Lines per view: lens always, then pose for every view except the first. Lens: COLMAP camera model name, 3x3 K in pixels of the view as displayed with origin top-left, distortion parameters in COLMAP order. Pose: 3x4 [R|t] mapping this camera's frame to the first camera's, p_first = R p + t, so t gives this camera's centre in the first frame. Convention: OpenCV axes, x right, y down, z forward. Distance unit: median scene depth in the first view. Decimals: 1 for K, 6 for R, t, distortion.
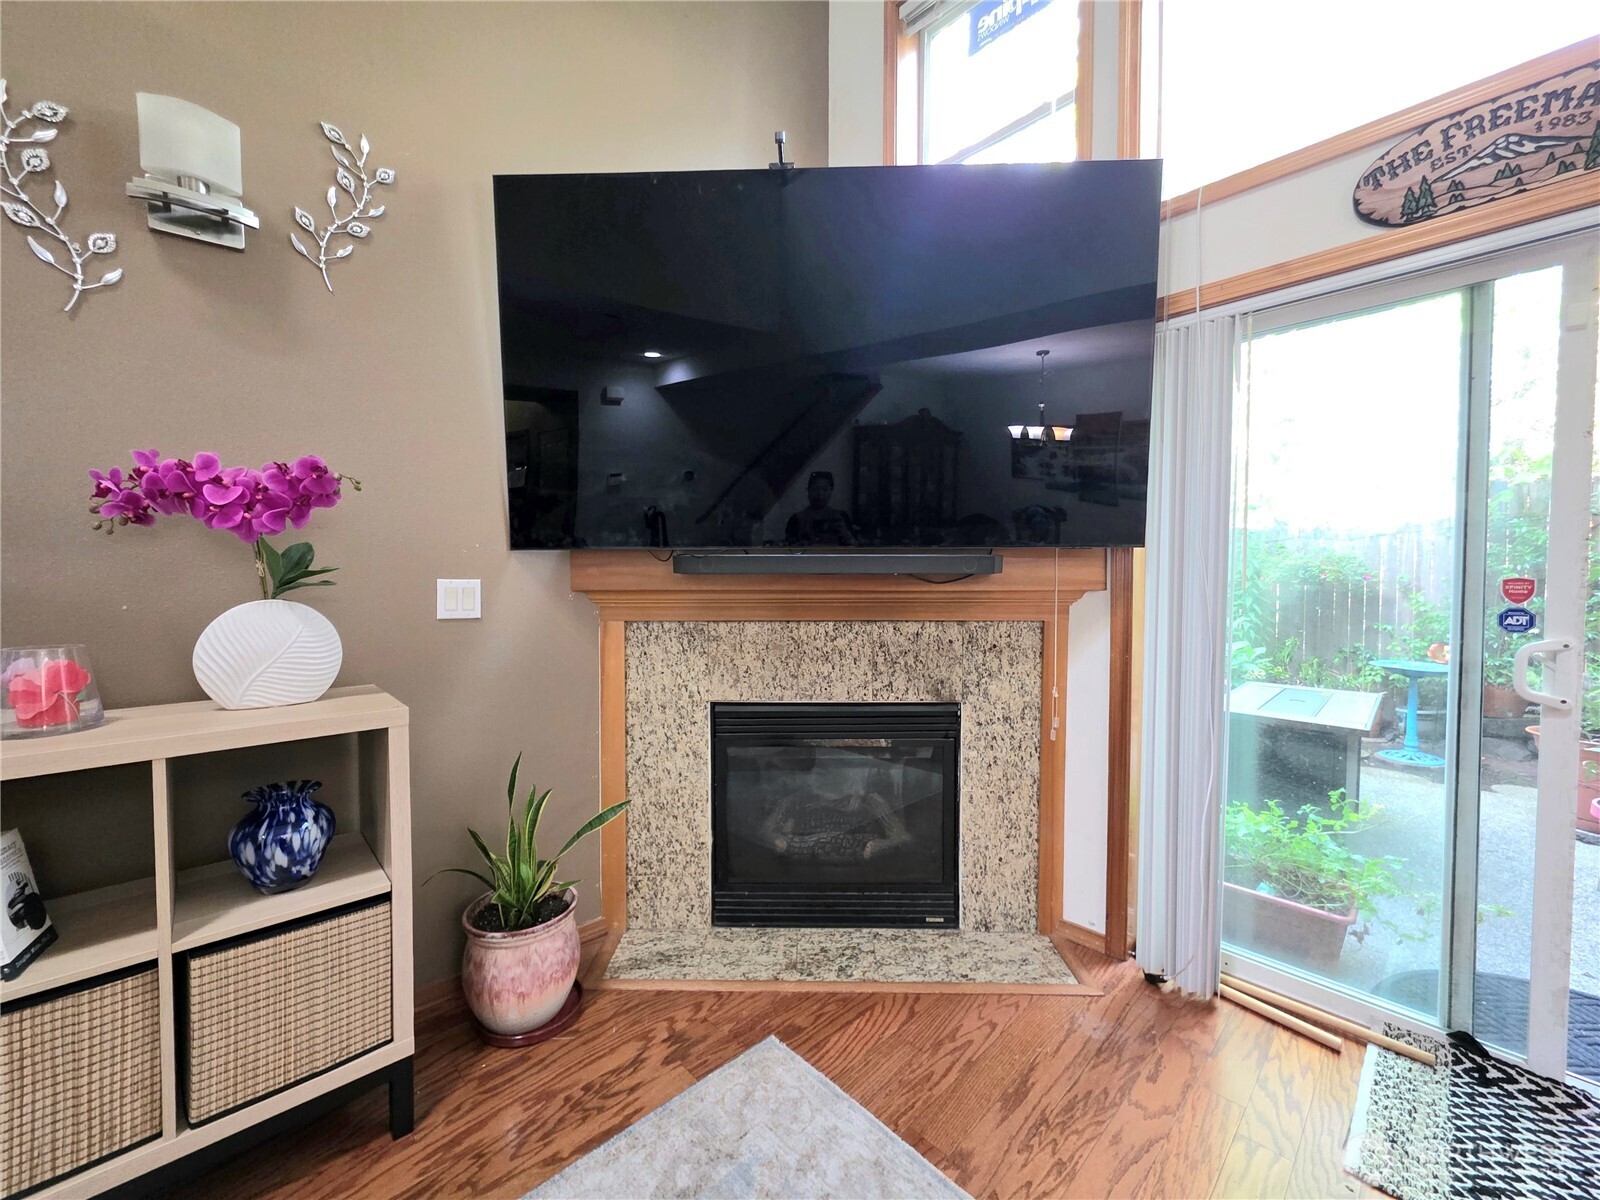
lens RADIAL K [[639.7, 0, 794.4], [0, 639.7, 592.4], [0, 0, 1]] dist [0.001038, 0.000178]
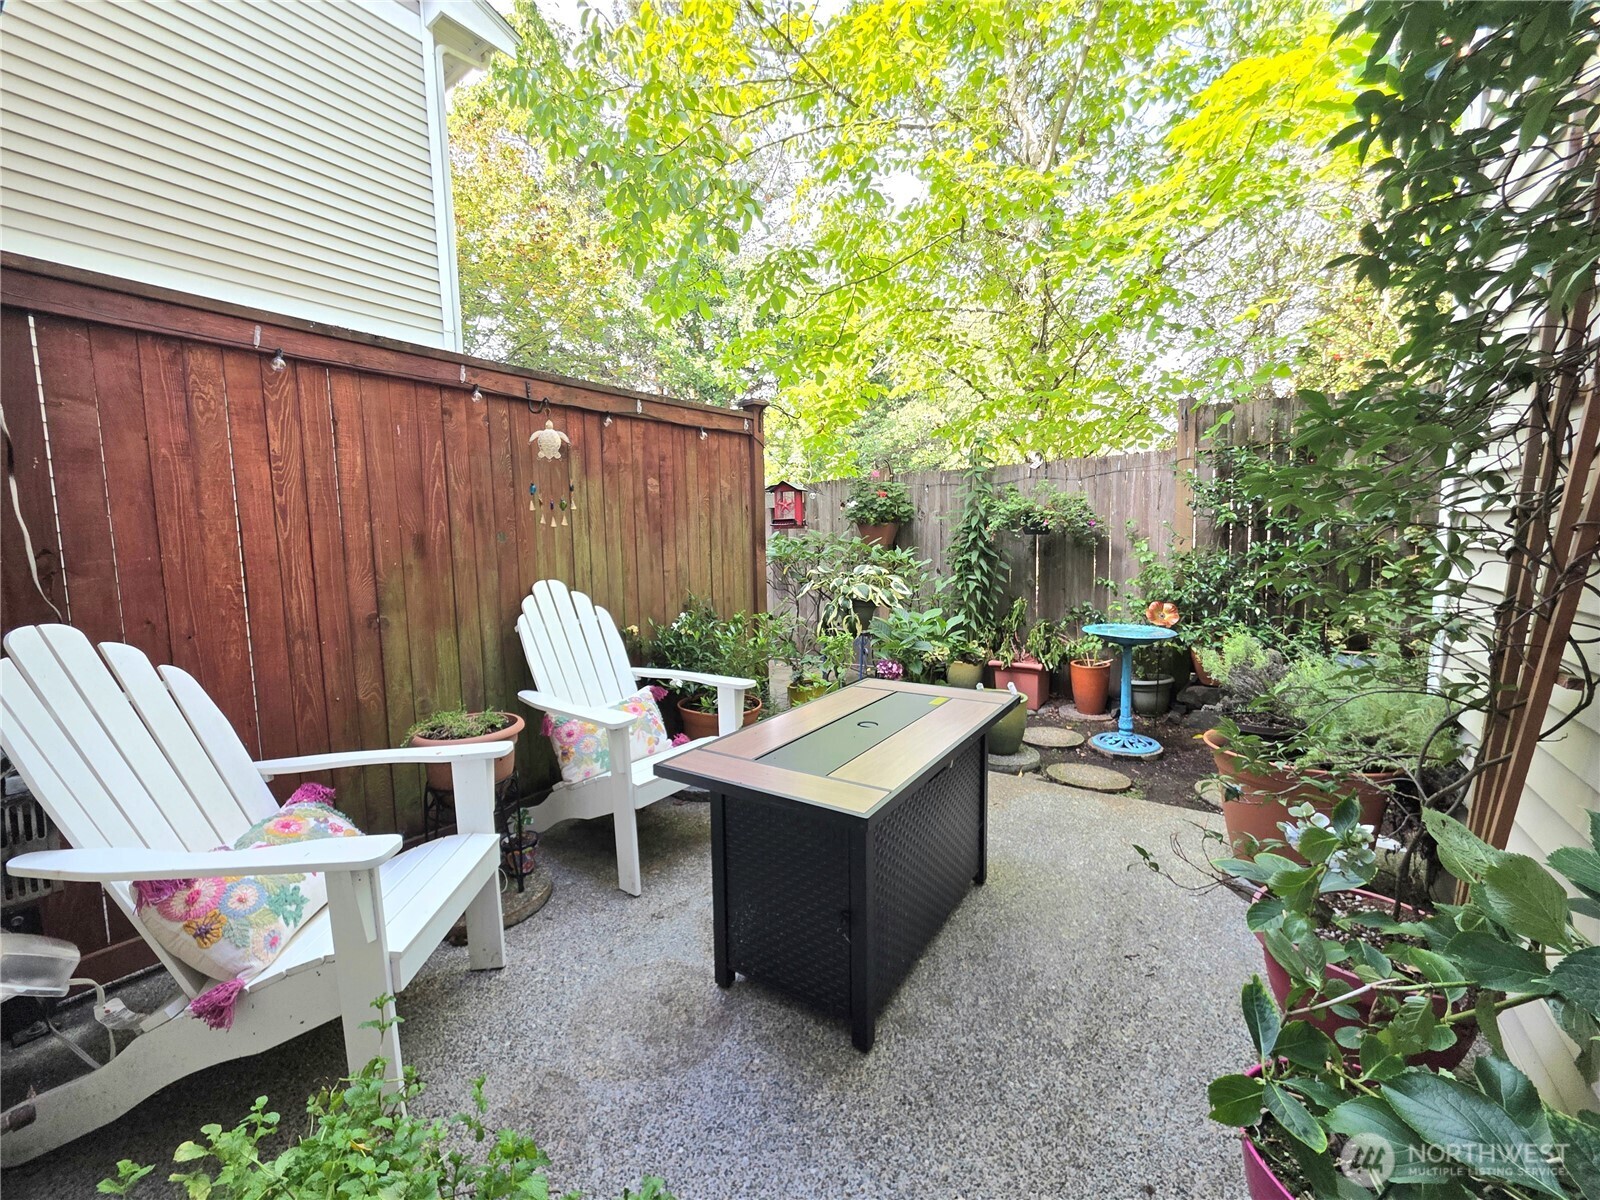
lens RADIAL K [[647.4, 0, 793.6], [0, 647.4, 593.5], [0, 0, 1]] dist [-0.000597, -0.000335]
pose [[0.980865, -0.041236, 0.190270, 0.878887], [0.029934, 0.997633, 0.061899, 0.009591], [-0.192372, -0.055019, 0.979779, 0.623635]]
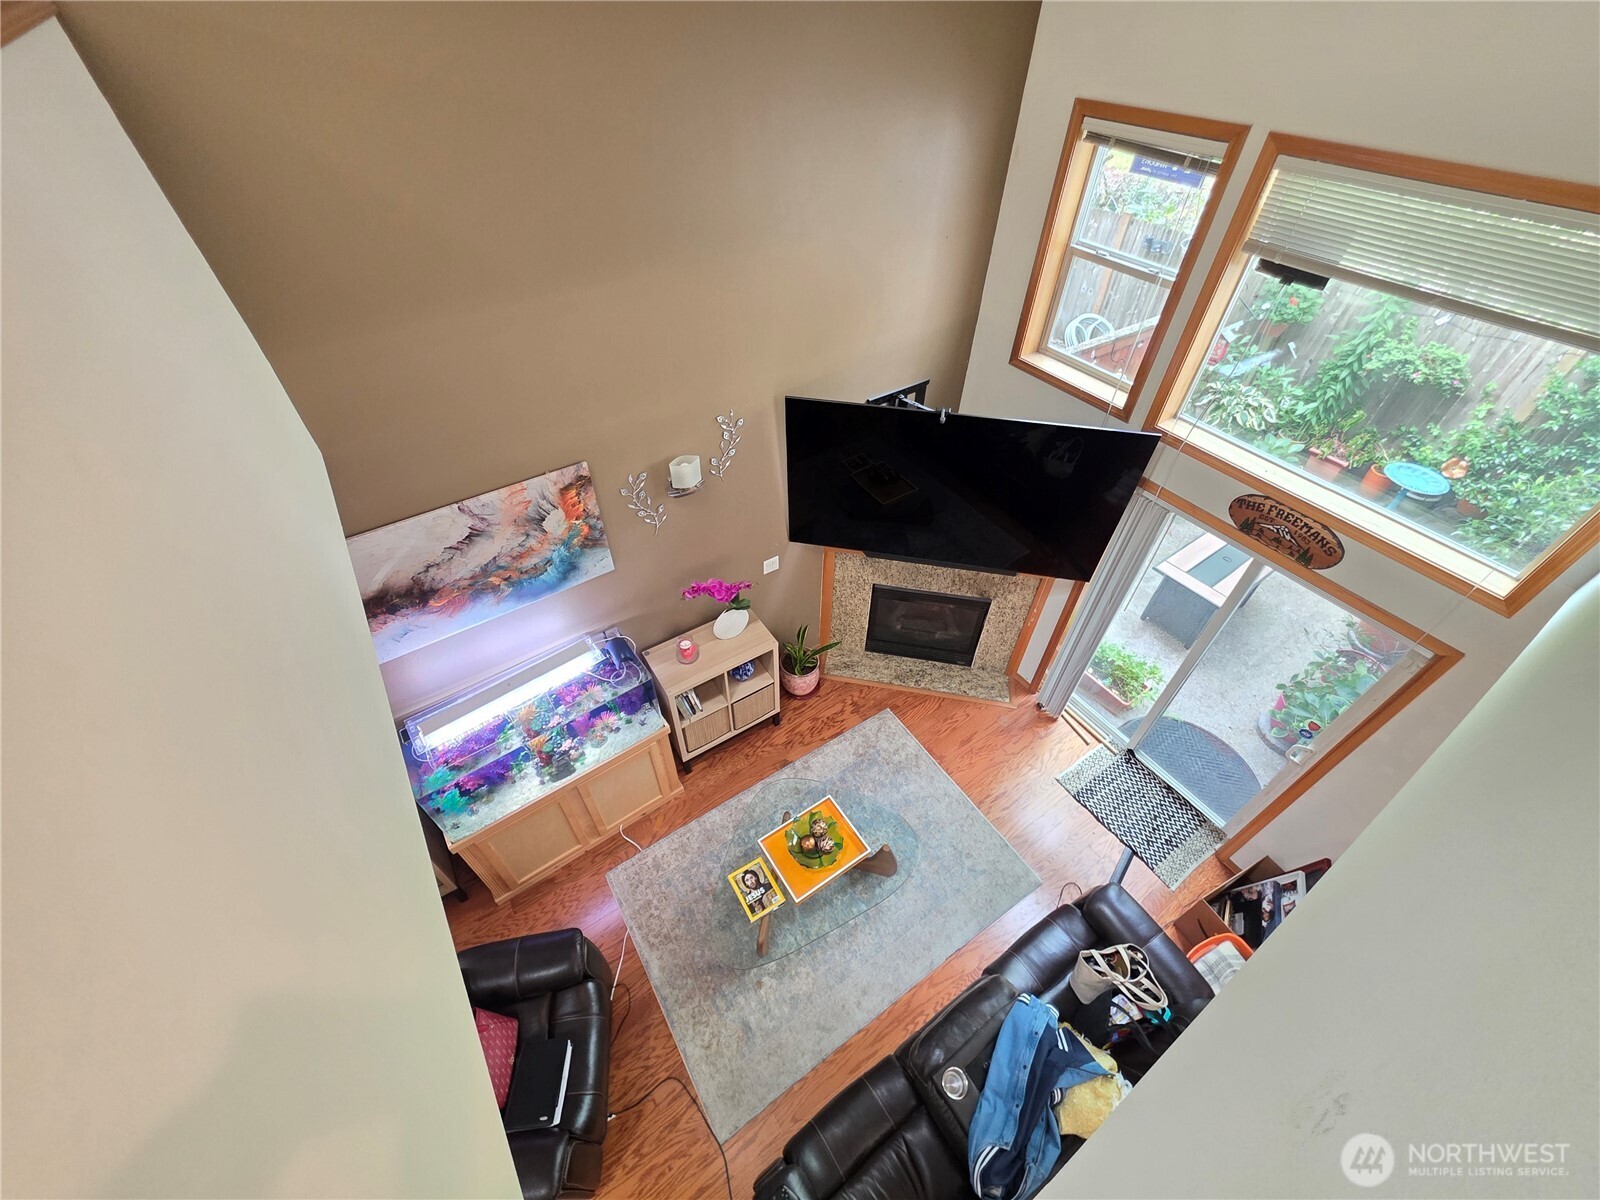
lens RADIAL K [[639.7, 0, 792.3], [0, 639.7, 597.9], [0, 0, 1]] dist [0.000574, -0.000153]
pose [[0.984375, 0.123349, -0.125661, -0.122976], [-0.001901, 0.721046, 0.692885, -1.287554], [0.176074, -0.681820, 0.710014, -0.603660]]
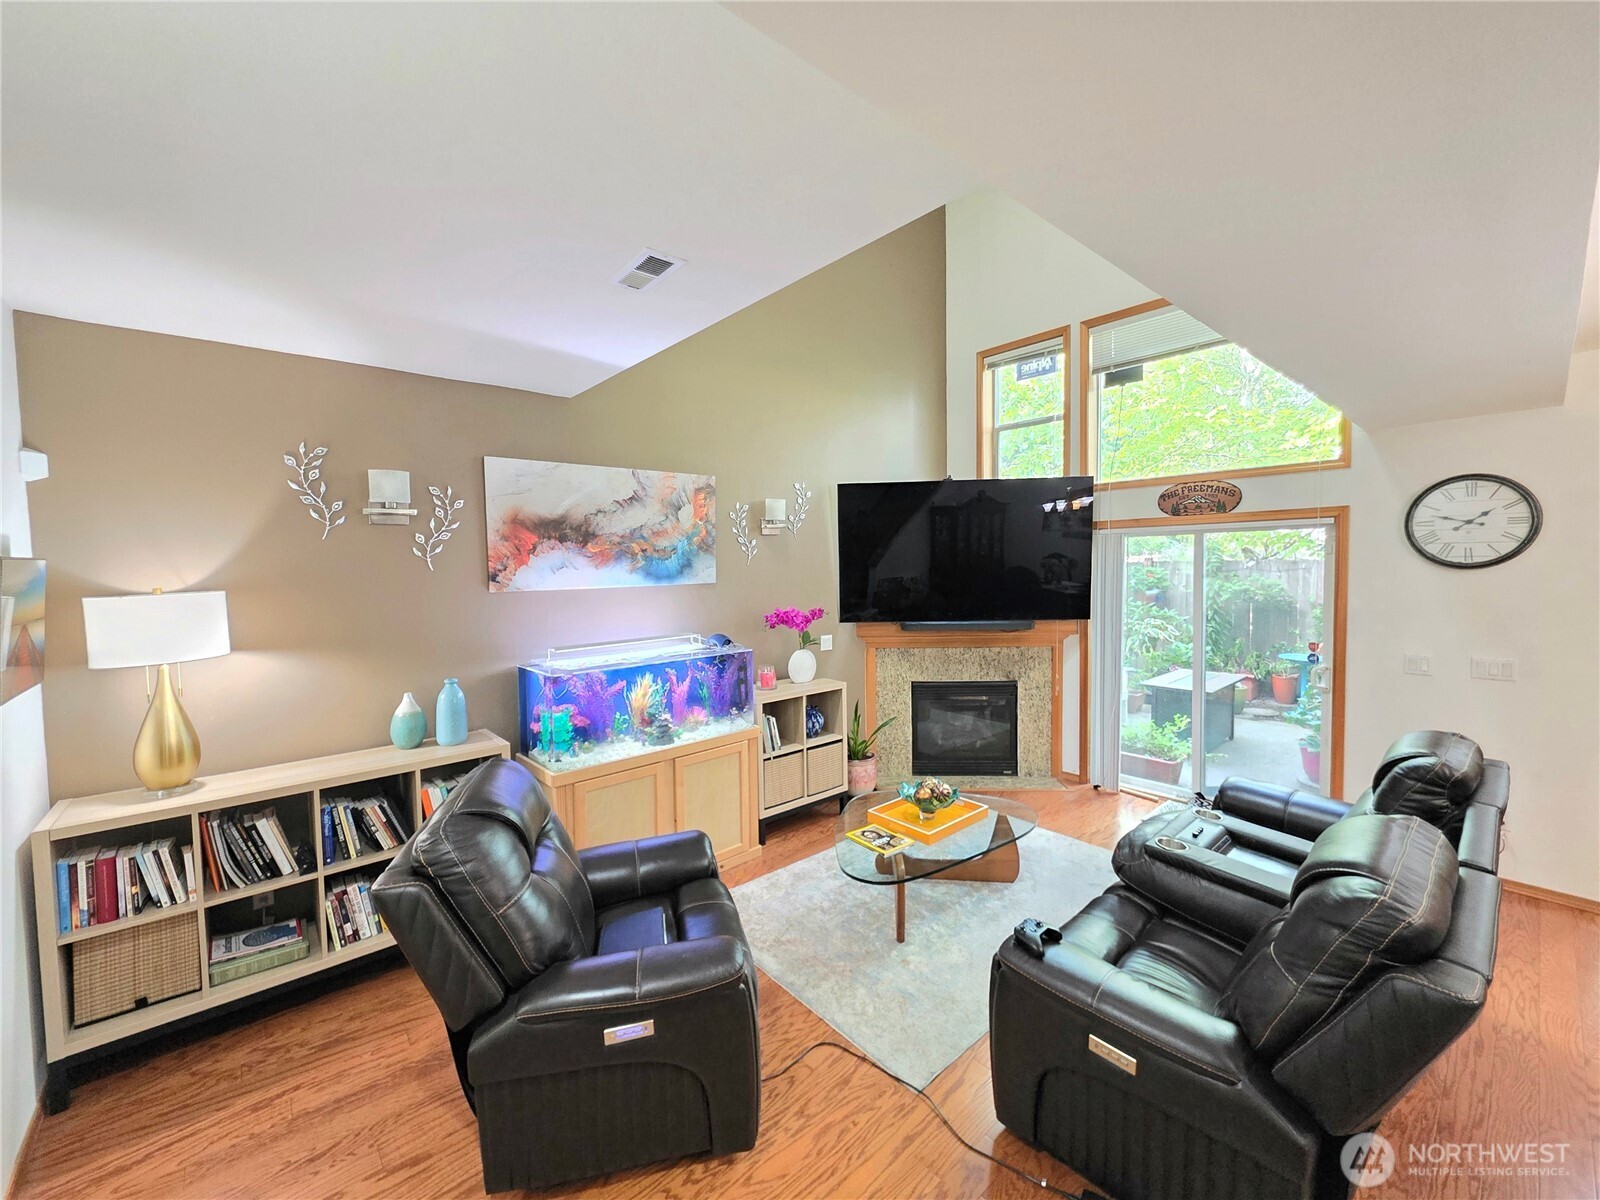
lens RADIAL K [[647.4, 0, 793.6], [0, 647.4, 593.5], [0, 0, 1]] dist [-0.000597, -0.000335]
pose [[0.998223, -0.017050, -0.057101, -0.430106], [0.018315, 0.999597, 0.021695, -0.219747], [0.056708, -0.022702, 0.998133, -1.444789]]
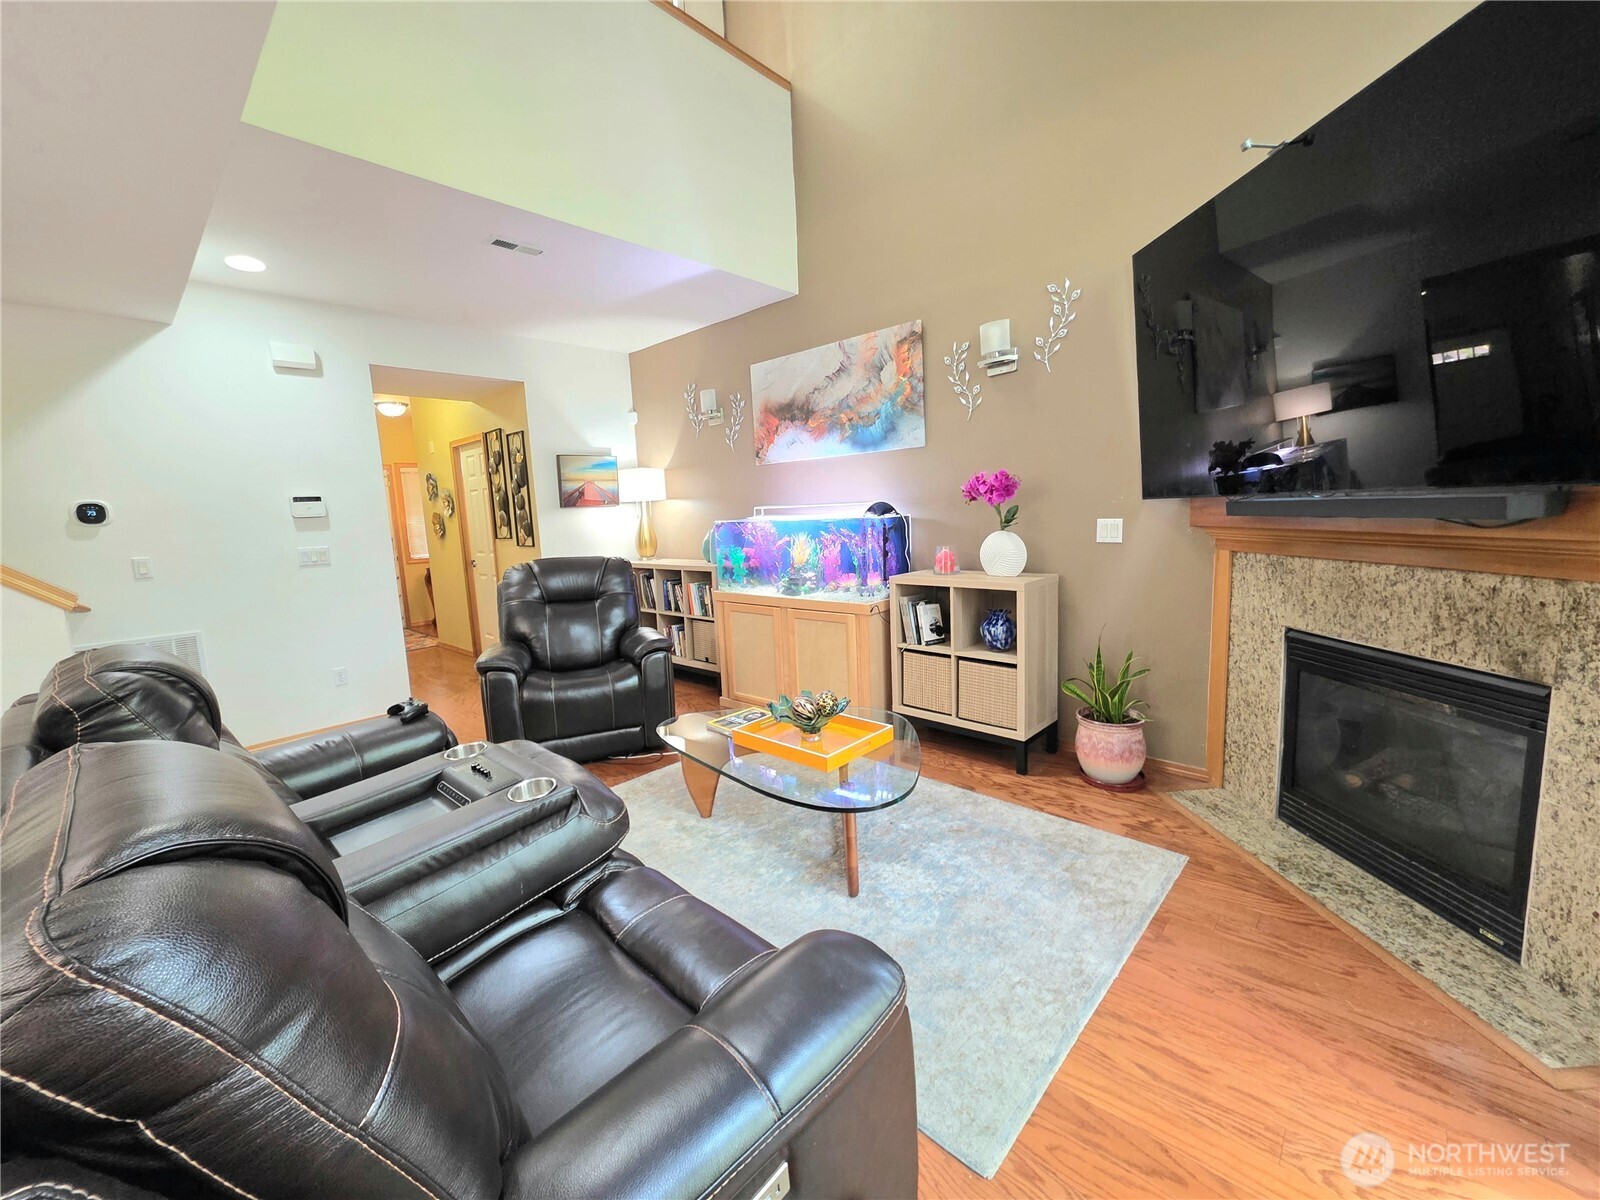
lens RADIAL K [[636.3, 0, 790.5], [0, 636.3, 597.0], [0, 0, 1]] dist [0.000465, -0.000030]
pose [[0.051294, 0.134063, -0.989644, 0.944367], [0.017222, 0.990683, 0.135096, -0.049599], [0.998535, -0.023973, 0.048507, 0.069957]]
